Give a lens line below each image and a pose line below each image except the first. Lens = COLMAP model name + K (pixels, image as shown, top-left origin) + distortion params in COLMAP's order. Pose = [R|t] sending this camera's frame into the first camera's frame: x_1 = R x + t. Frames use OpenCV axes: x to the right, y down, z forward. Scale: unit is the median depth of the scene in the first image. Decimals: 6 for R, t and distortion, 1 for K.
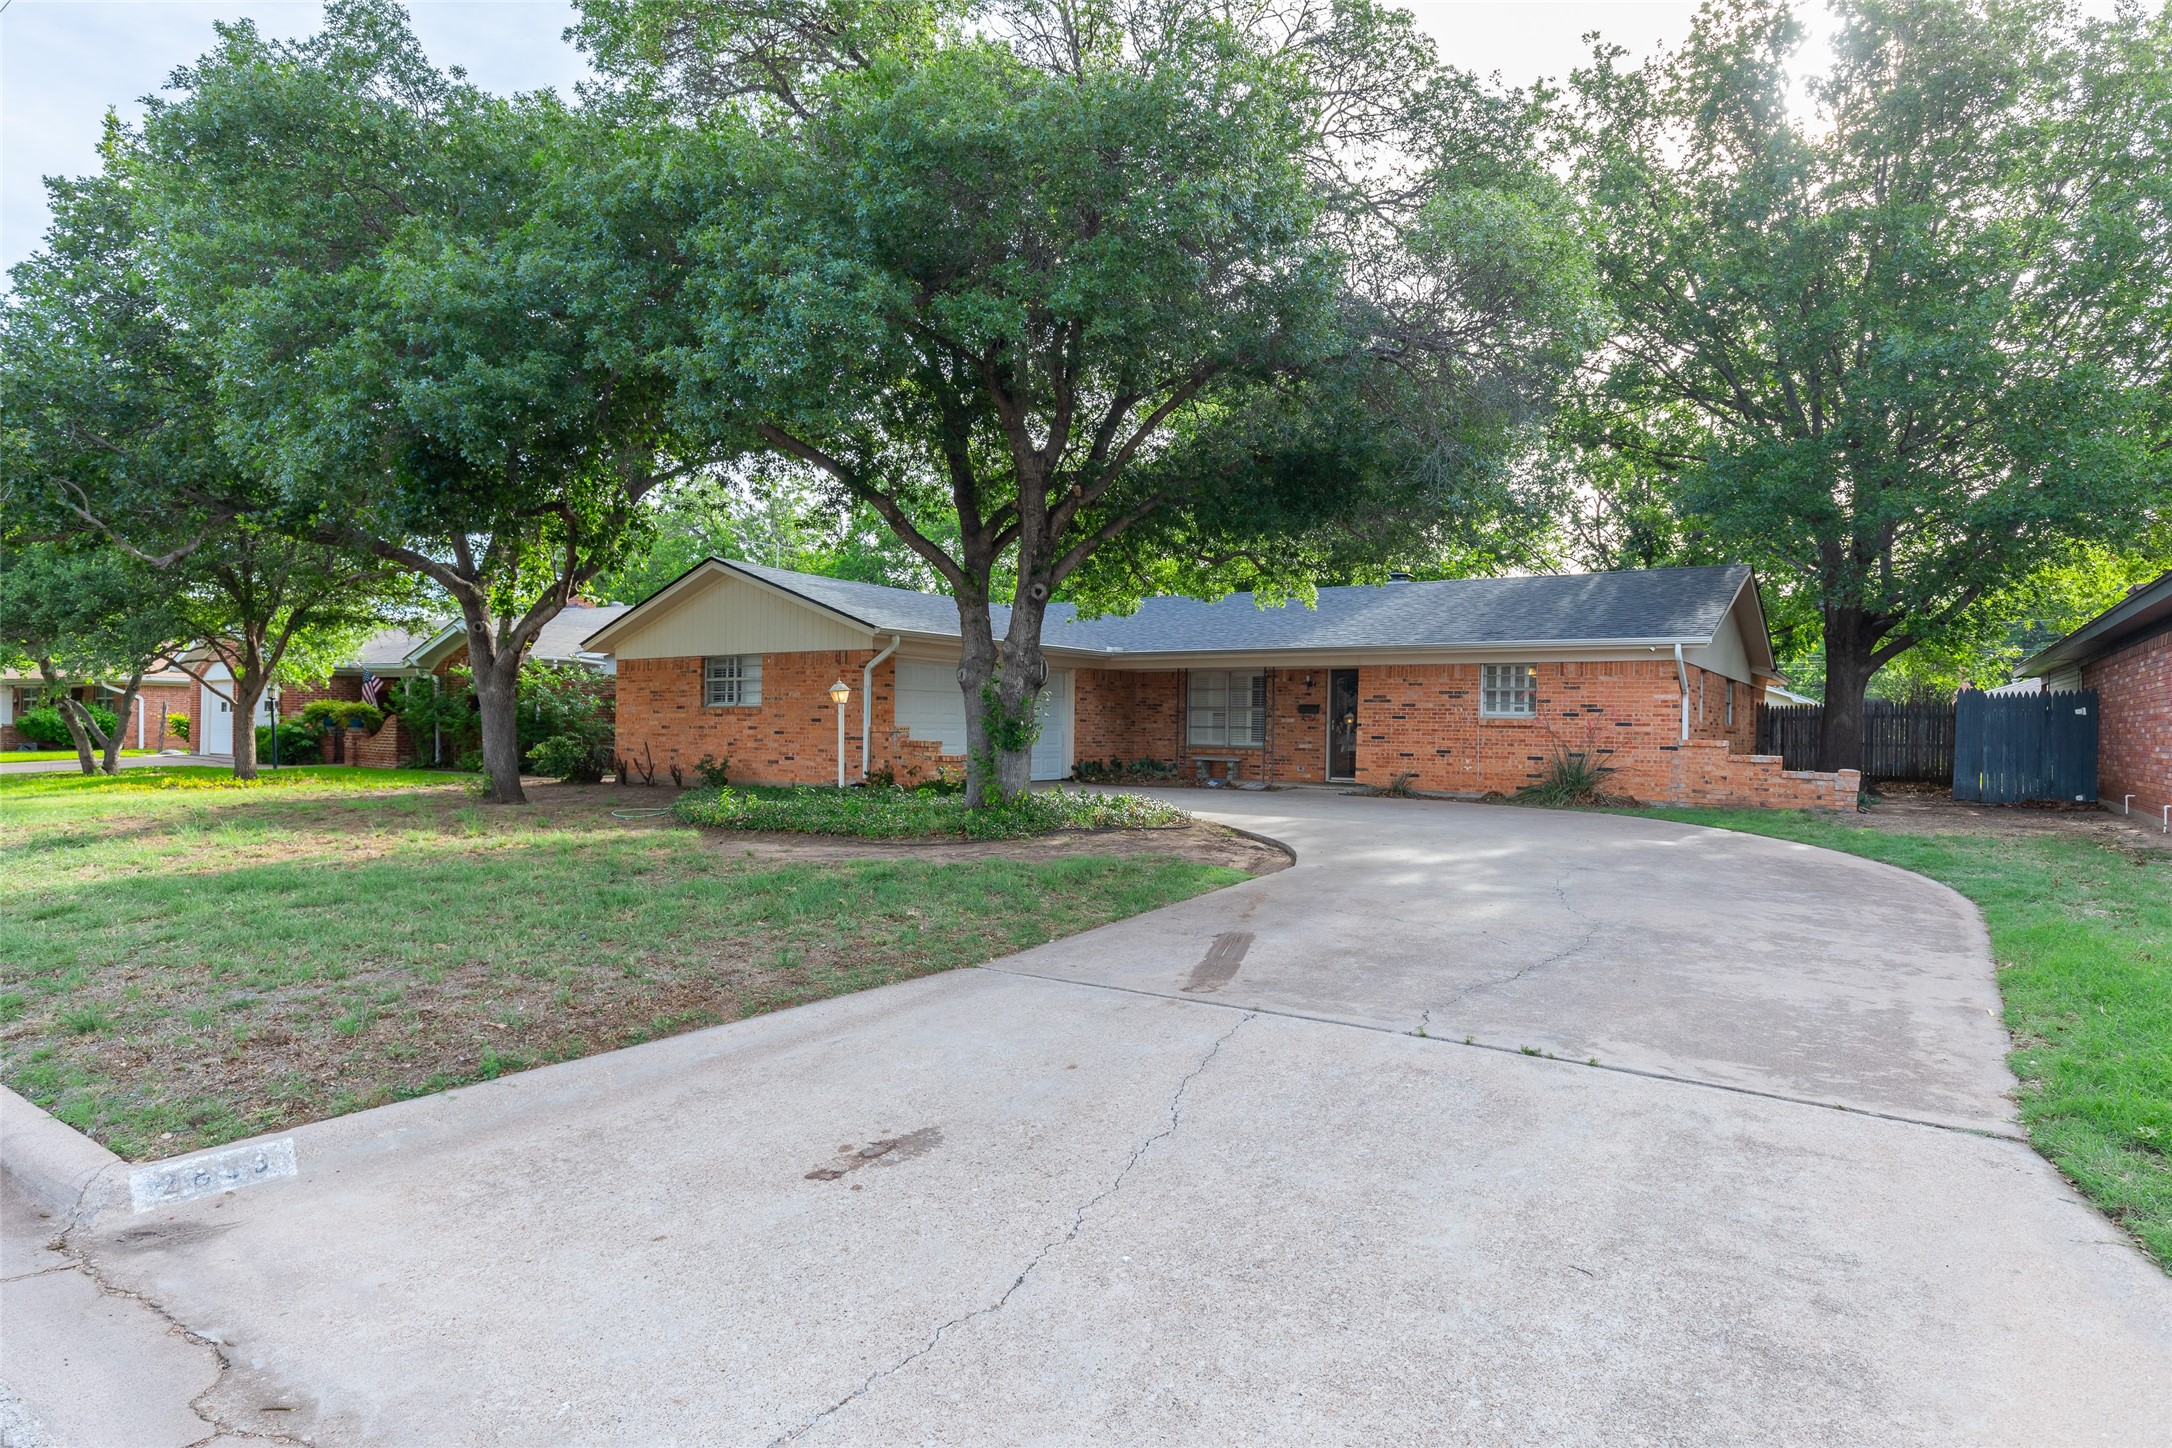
lens RADIAL K [[1180.6, 0, 1141.1], [0, 1180.6, 701.2], [0, 0, 1]] dist [-0.000763, 0.000190]
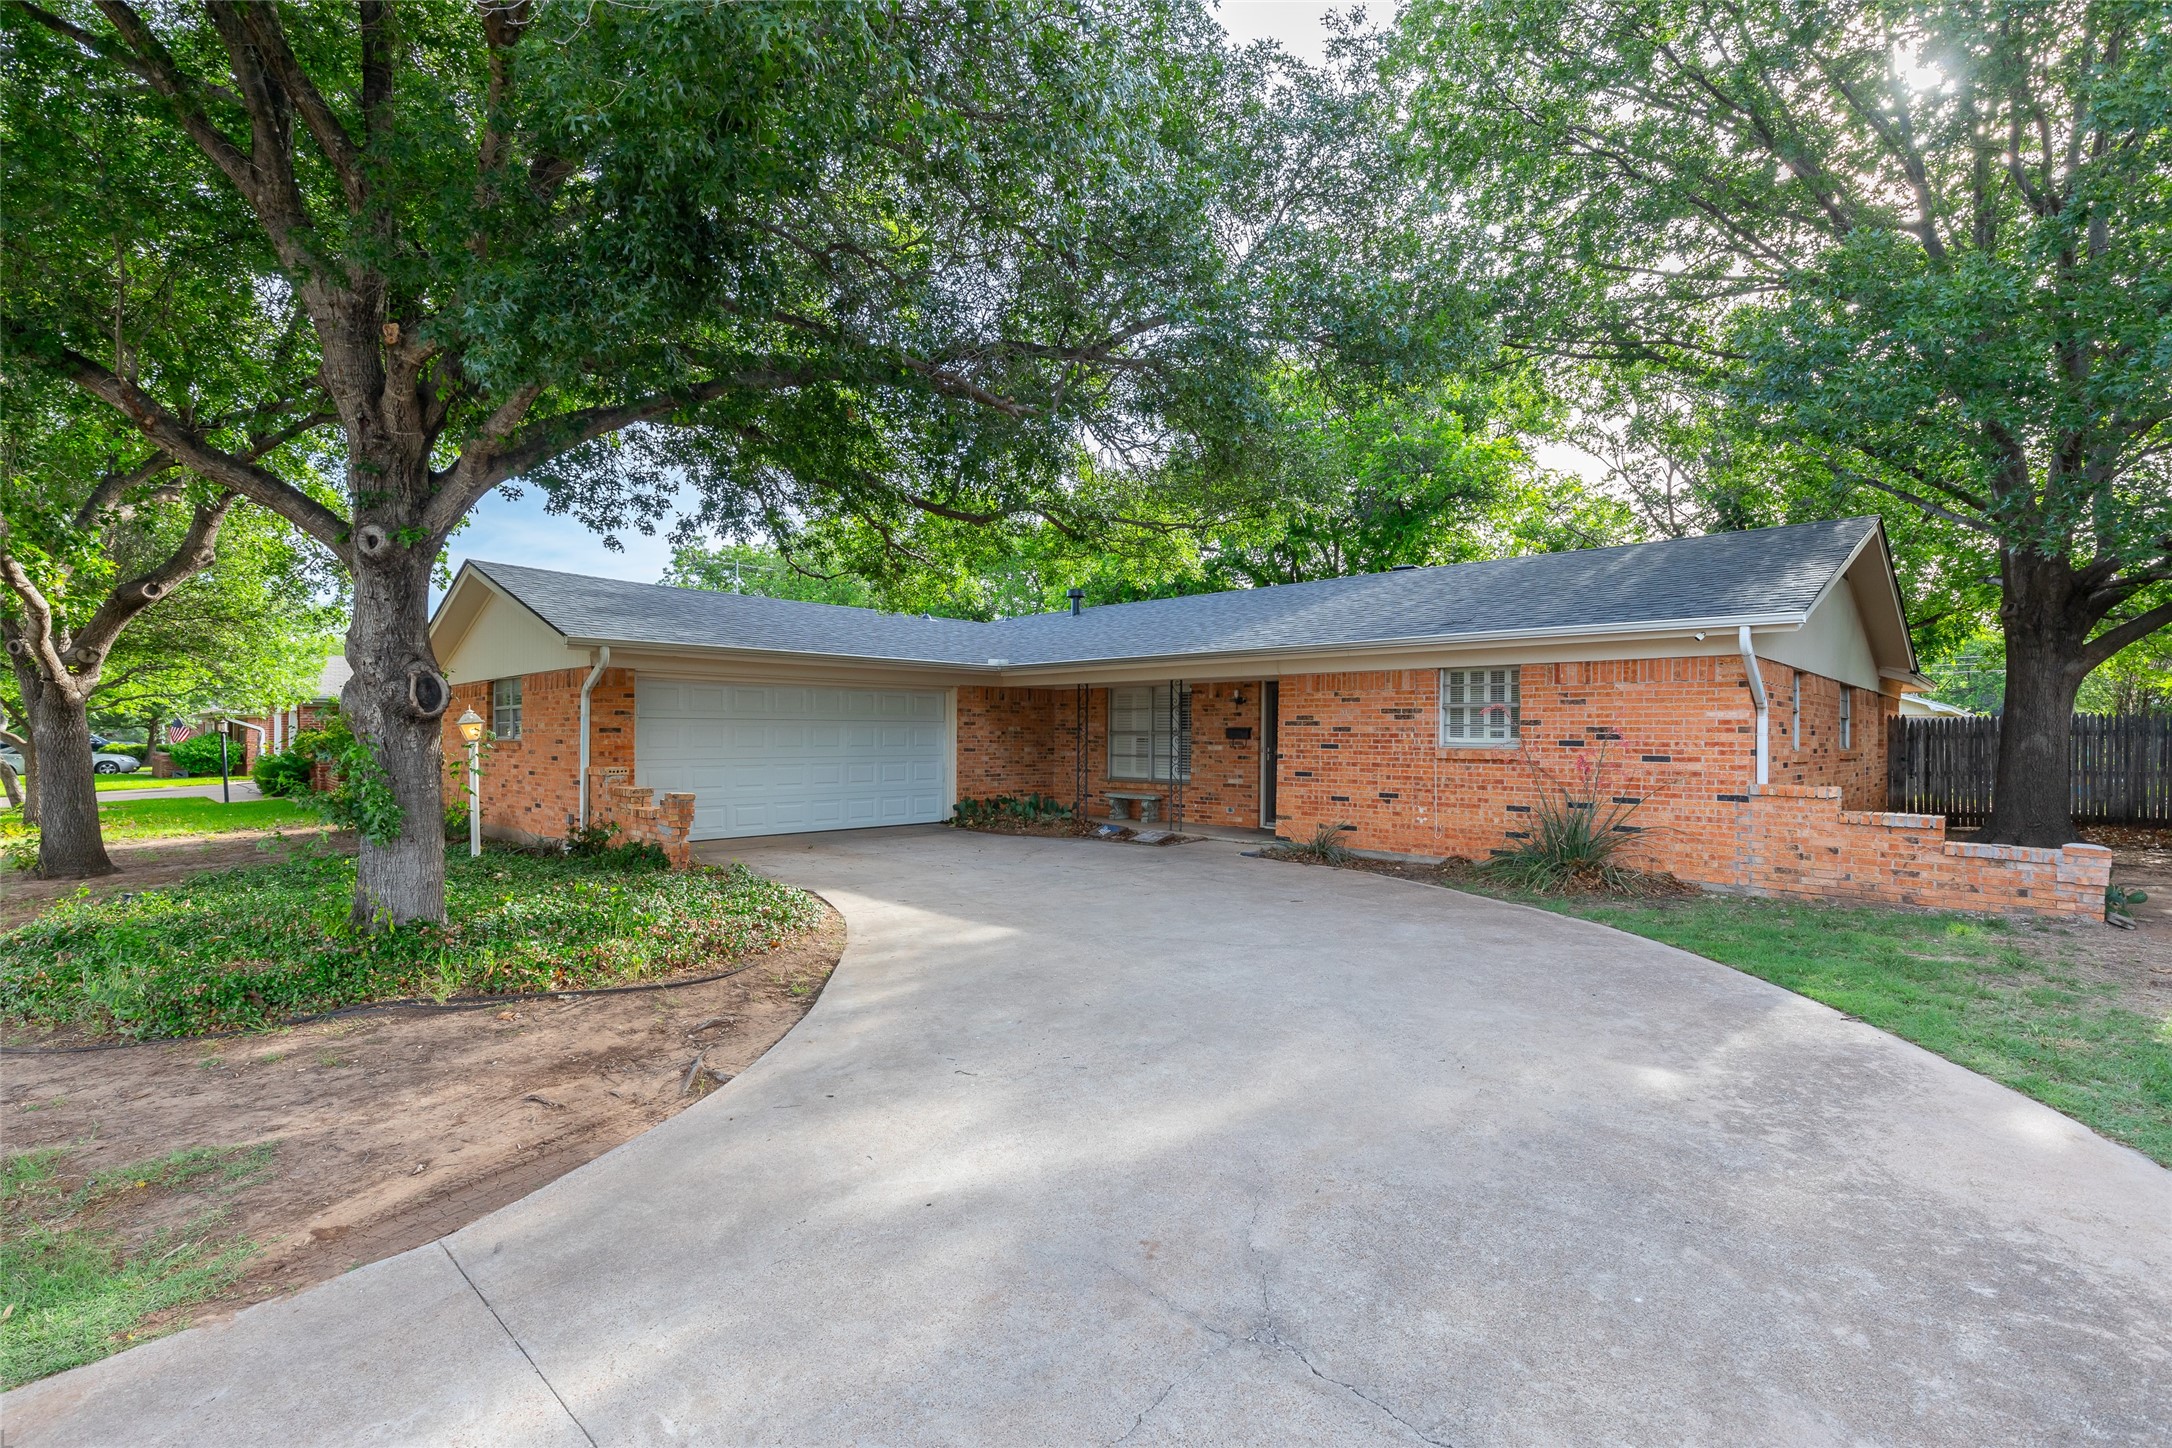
lens RADIAL K [[981.0, 0, 1130.4], [0, 981.0, 723.1], [0, 0, 1]] dist [0.010783, -0.003155]
pose [[0.985513, -0.011985, -0.169177, 0.203730], [0.013361, 0.999886, 0.006995, -0.006292], [0.169074, -0.009154, 0.985561, 0.399882]]
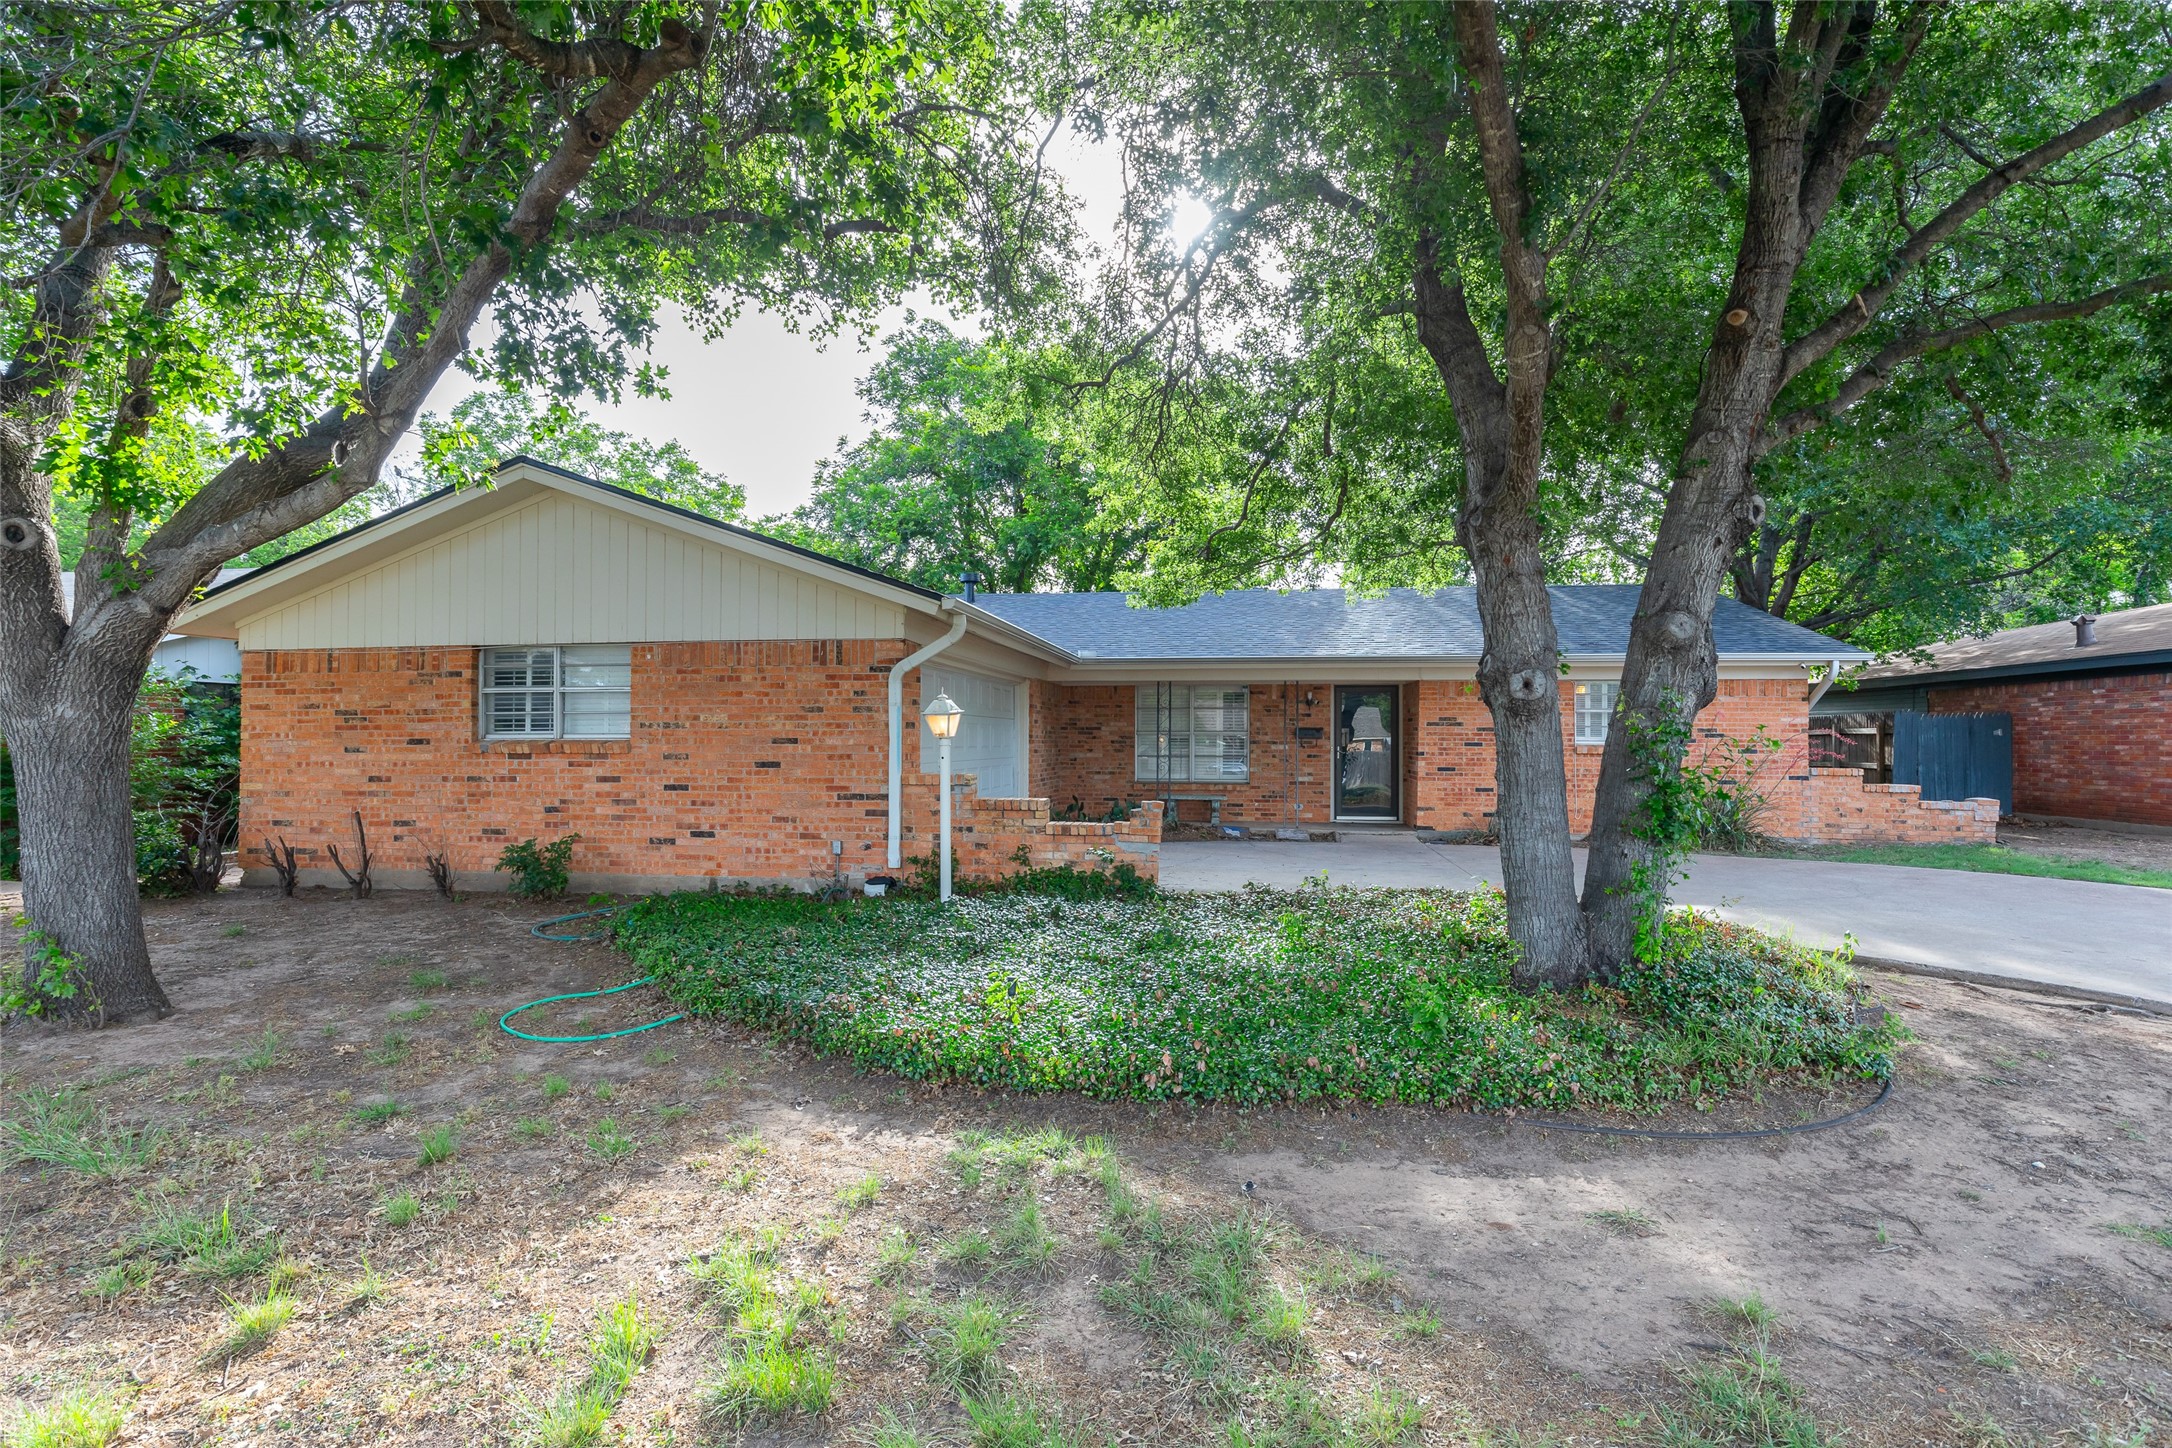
lens RADIAL K [[1016.8, 0, 1105.6], [0, 1016.8, 727.7], [0, 0, 1]] dist [-0.001403, -0.001796]
pose [[0.909334, -0.005368, 0.416032, -0.312982], [-0.000236, 0.999910, 0.013418, -0.007434], [-0.416066, -0.012299, 0.909251, 0.471394]]
